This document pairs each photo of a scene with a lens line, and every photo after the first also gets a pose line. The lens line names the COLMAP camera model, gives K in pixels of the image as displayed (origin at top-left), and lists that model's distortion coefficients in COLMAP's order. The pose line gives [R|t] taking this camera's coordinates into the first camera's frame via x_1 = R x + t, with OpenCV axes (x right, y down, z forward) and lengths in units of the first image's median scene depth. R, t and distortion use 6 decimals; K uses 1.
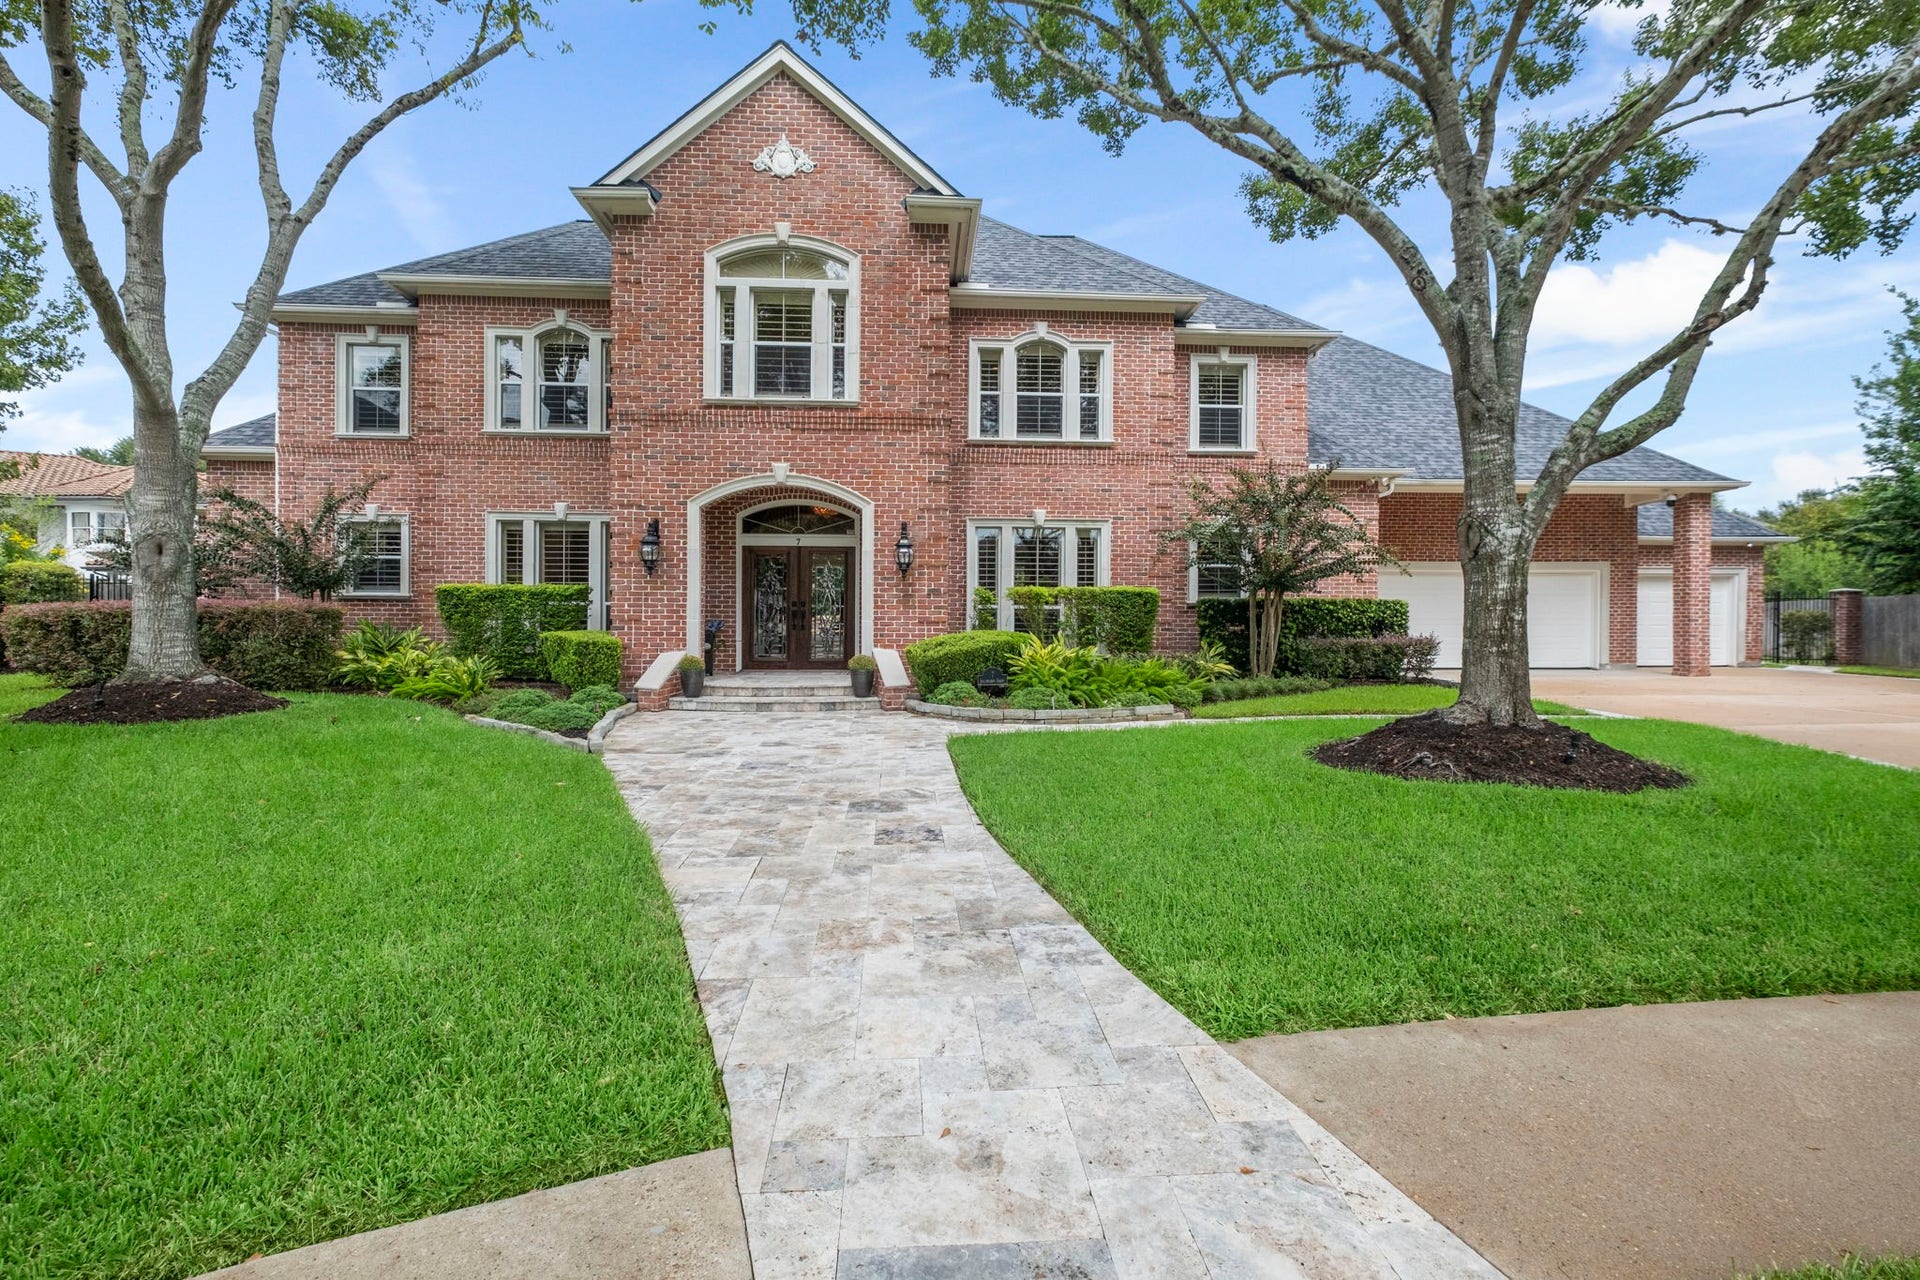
lens RADIAL K [[862.6, 0, 960.0], [0, 862.6, 640.0], [0, 0, 1]] dist [-0.004432, -0.000190]
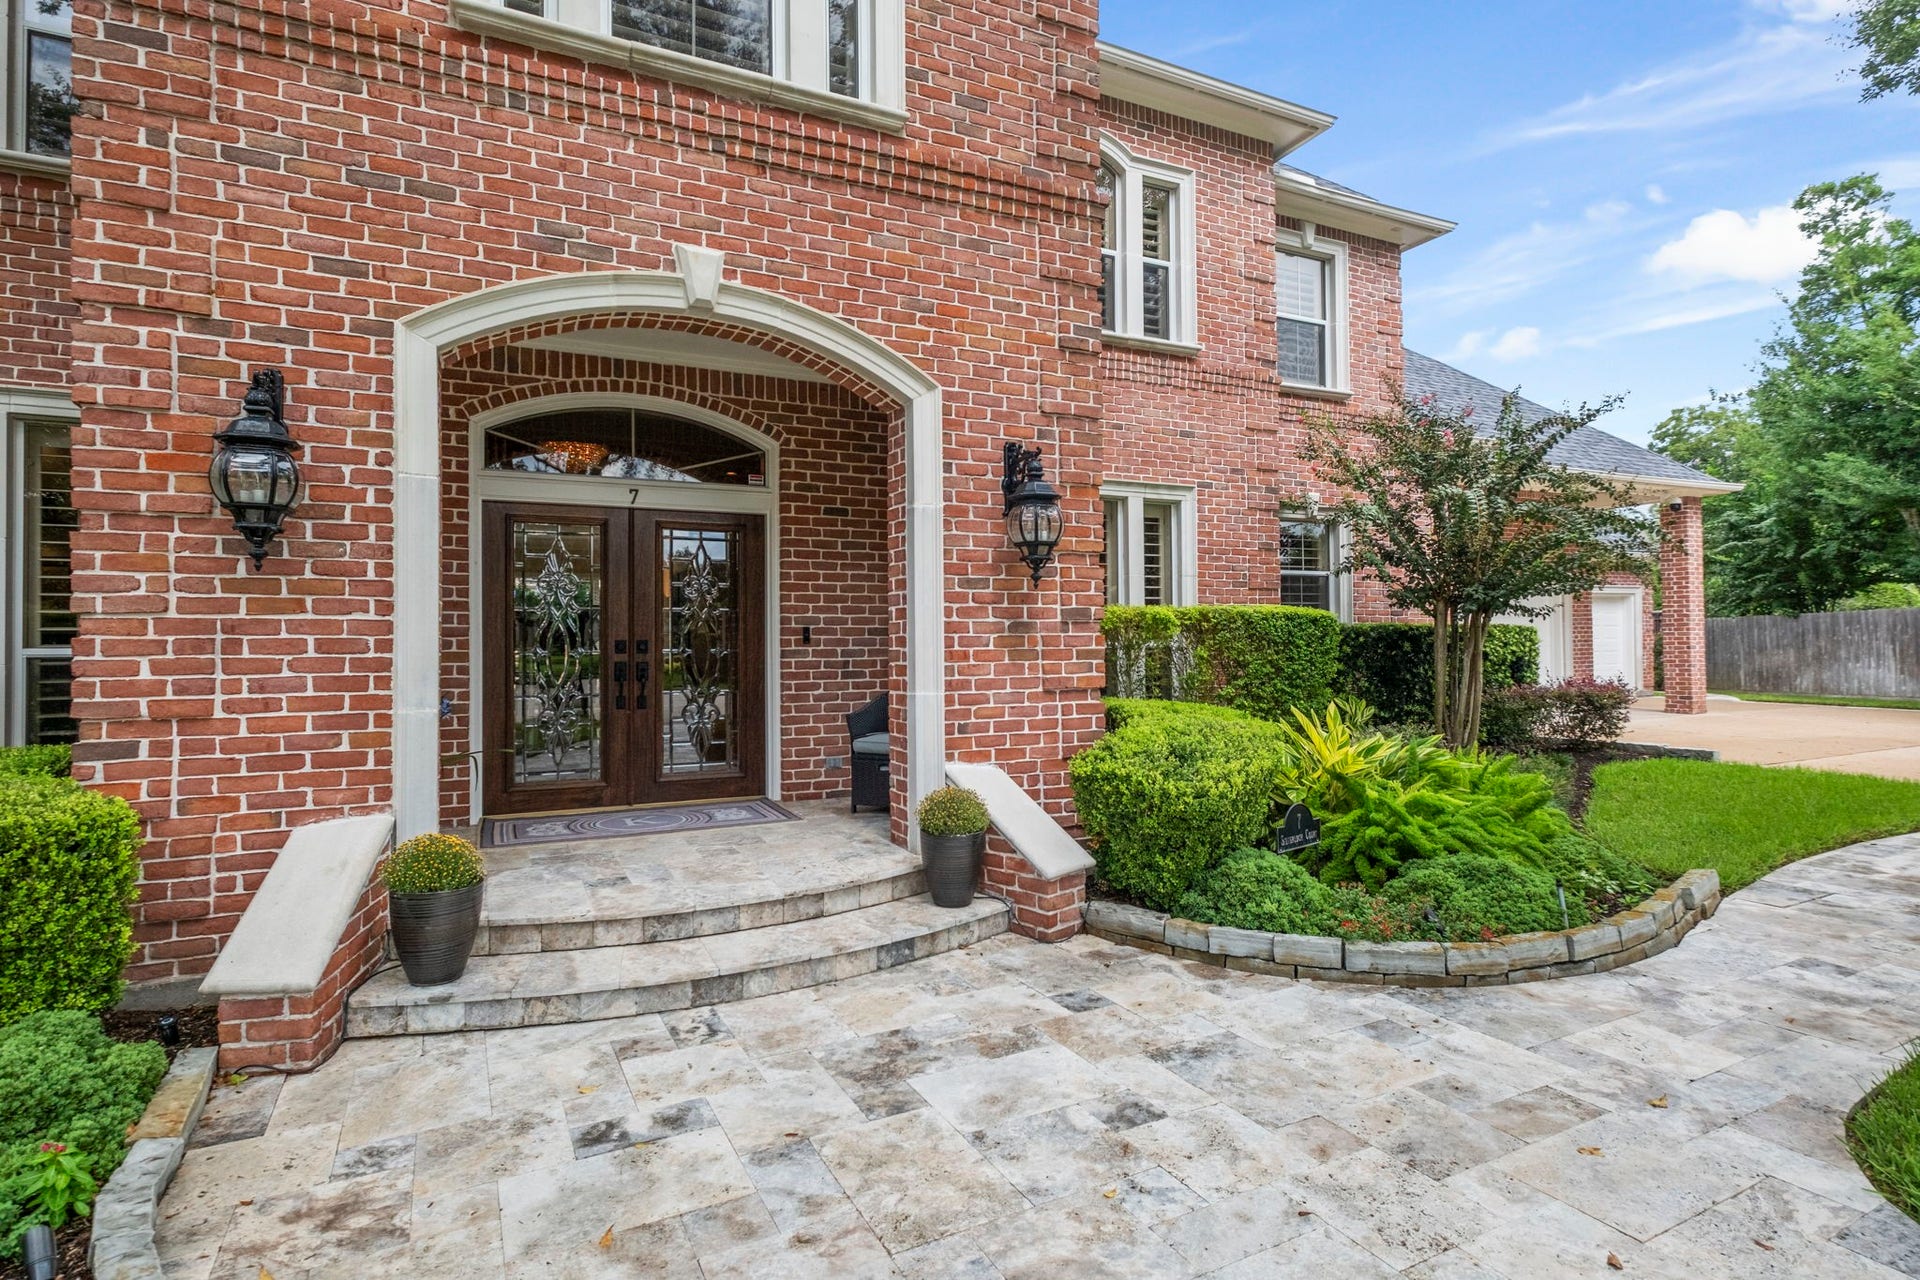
lens RADIAL K [[967.8, 0, 960.0], [0, 967.8, 640.0], [0, 0, 1]] dist [0.000912, 0.000146]
pose [[0.919834, -0.012588, 0.392107, -0.263814], [0.024441, 0.999382, -0.025252, -0.034567], [-0.391547, 0.032811, 0.919573, 0.600646]]
